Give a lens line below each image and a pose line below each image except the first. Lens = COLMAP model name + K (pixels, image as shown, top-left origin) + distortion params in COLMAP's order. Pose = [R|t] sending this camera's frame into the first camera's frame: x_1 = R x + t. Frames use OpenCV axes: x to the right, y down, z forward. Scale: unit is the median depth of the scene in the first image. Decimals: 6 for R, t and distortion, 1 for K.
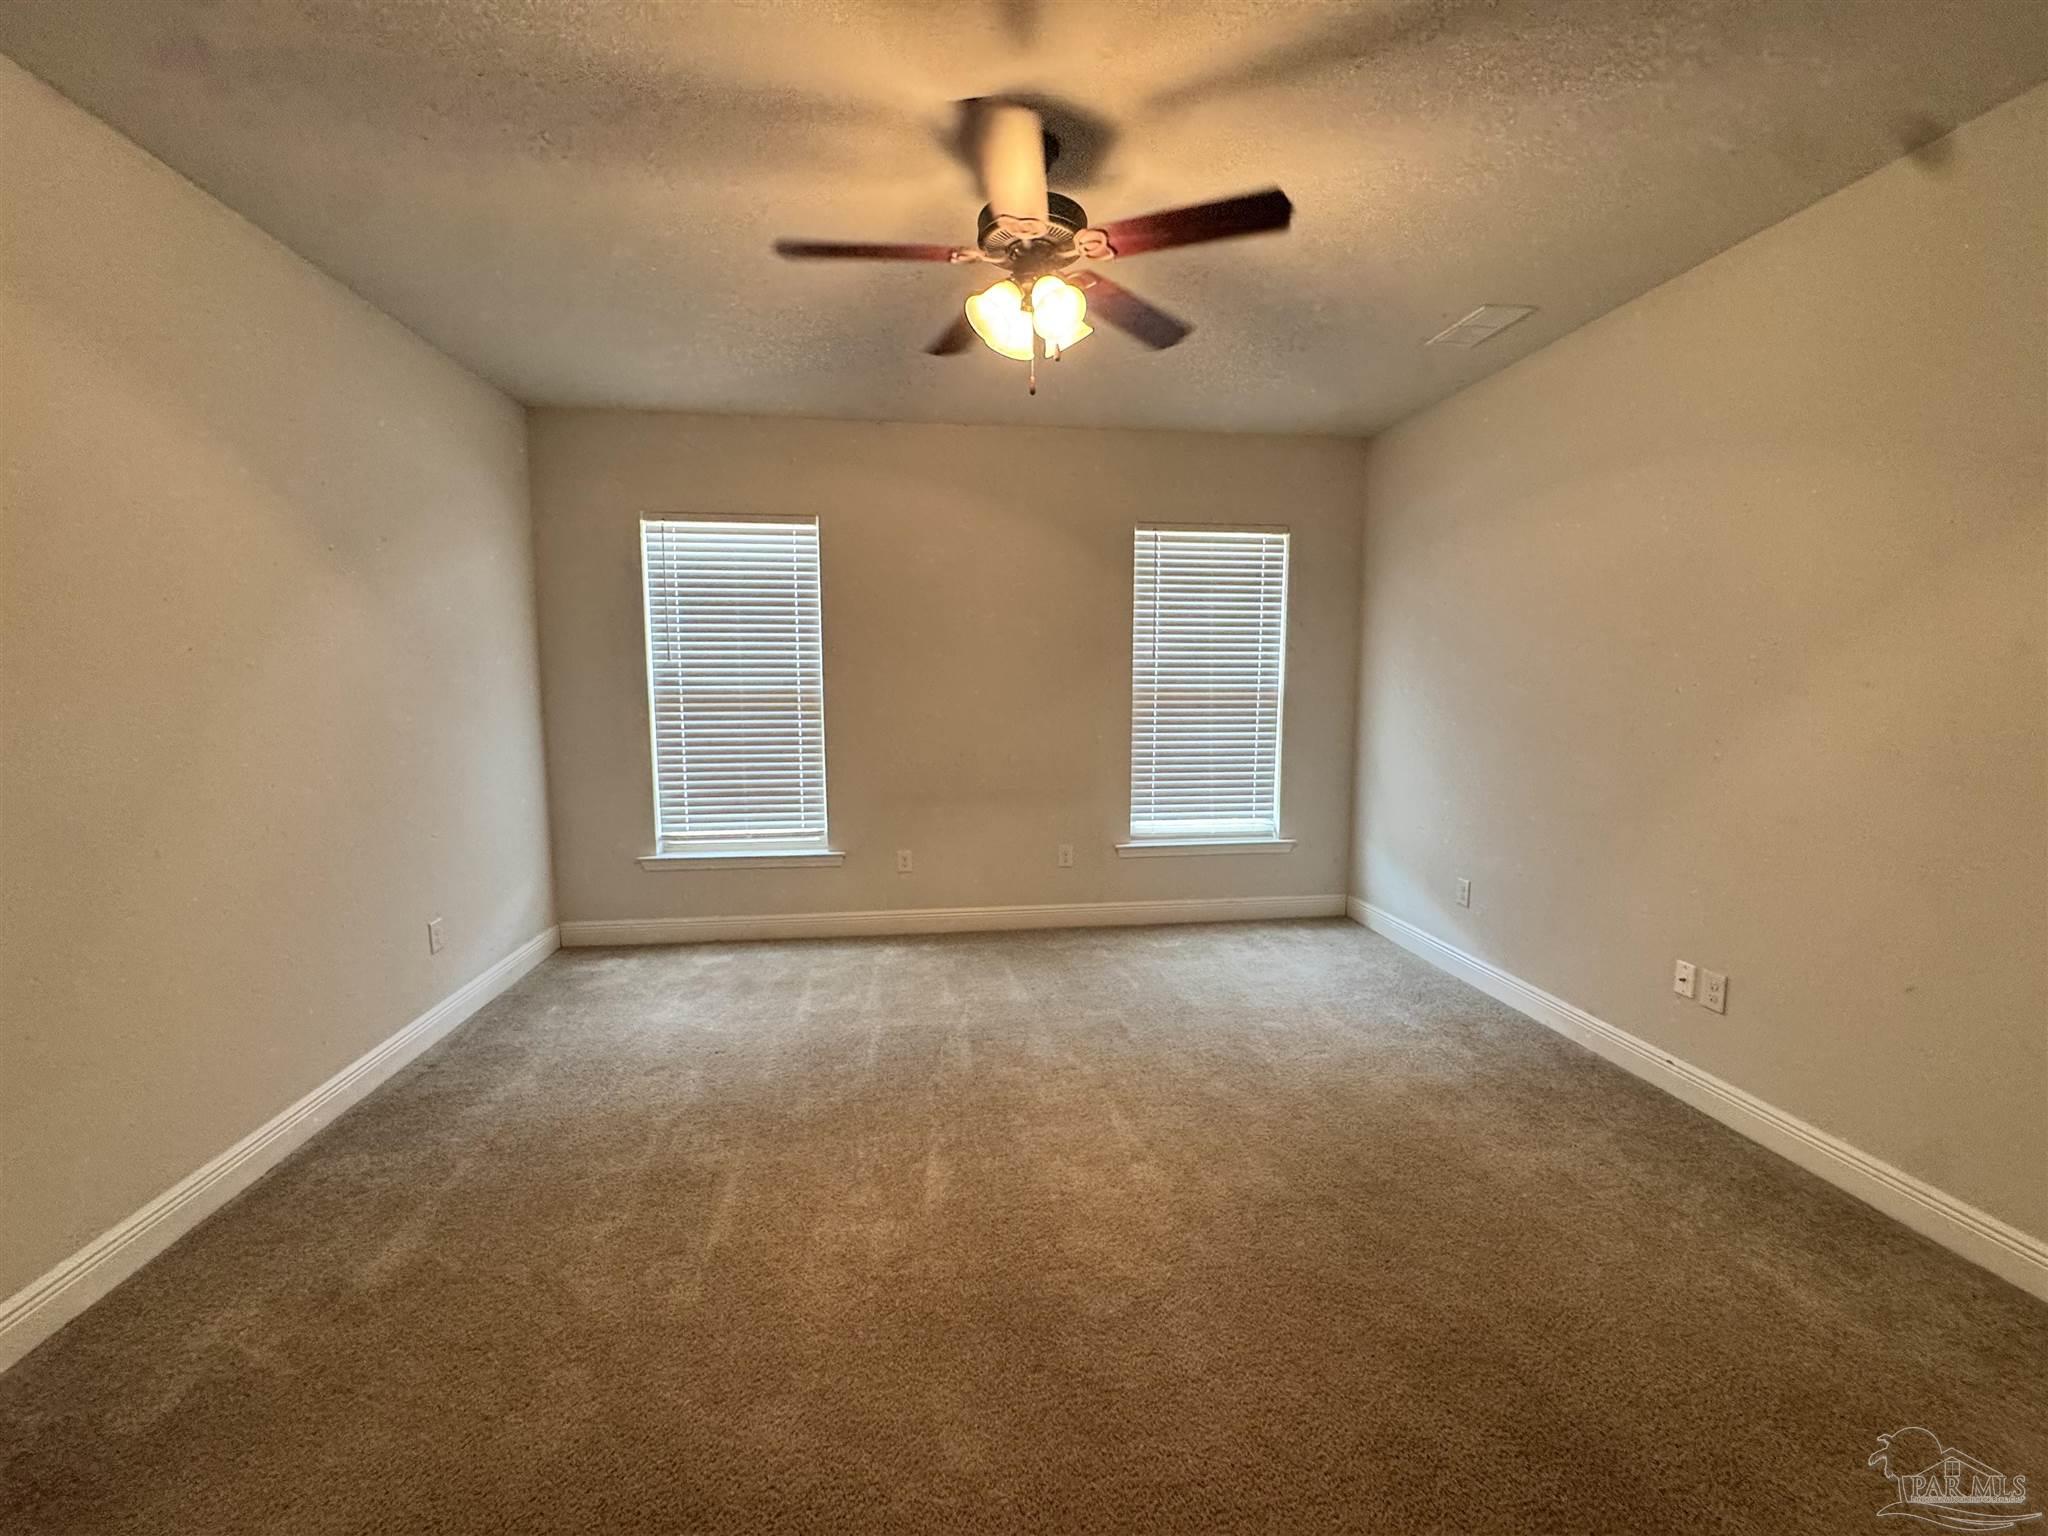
lens RADIAL K [[811.8, 0, 1024.0], [0, 811.8, 775.2], [0, 0, 1]] dist [-0.002096, 0.000259]
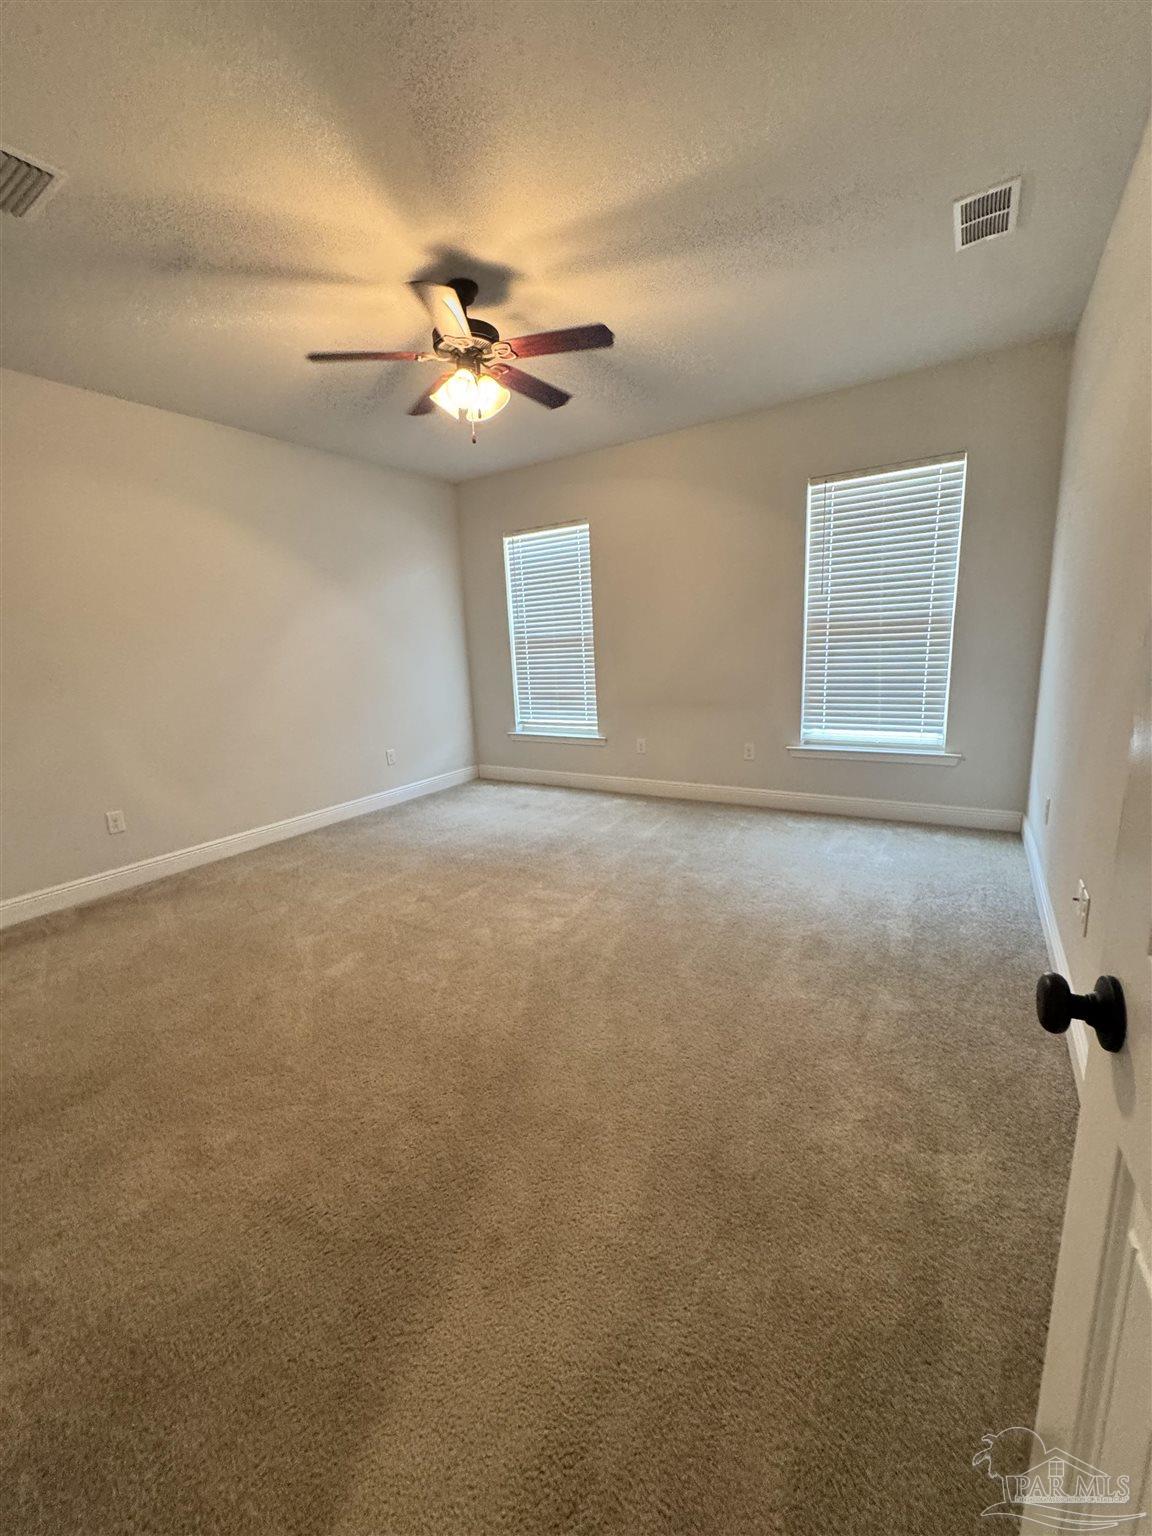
lens RADIAL K [[608.9, 0, 572.4], [0, 608.9, 766.0], [0, 0, 1]] dist [-0.002096, 0.000259]
pose [[0.768343, 0.092782, -0.633277, 0.491292], [-0.028594, 0.993425, 0.110855, 0.022051], [0.639399, -0.067066, 0.765945, 0.055759]]
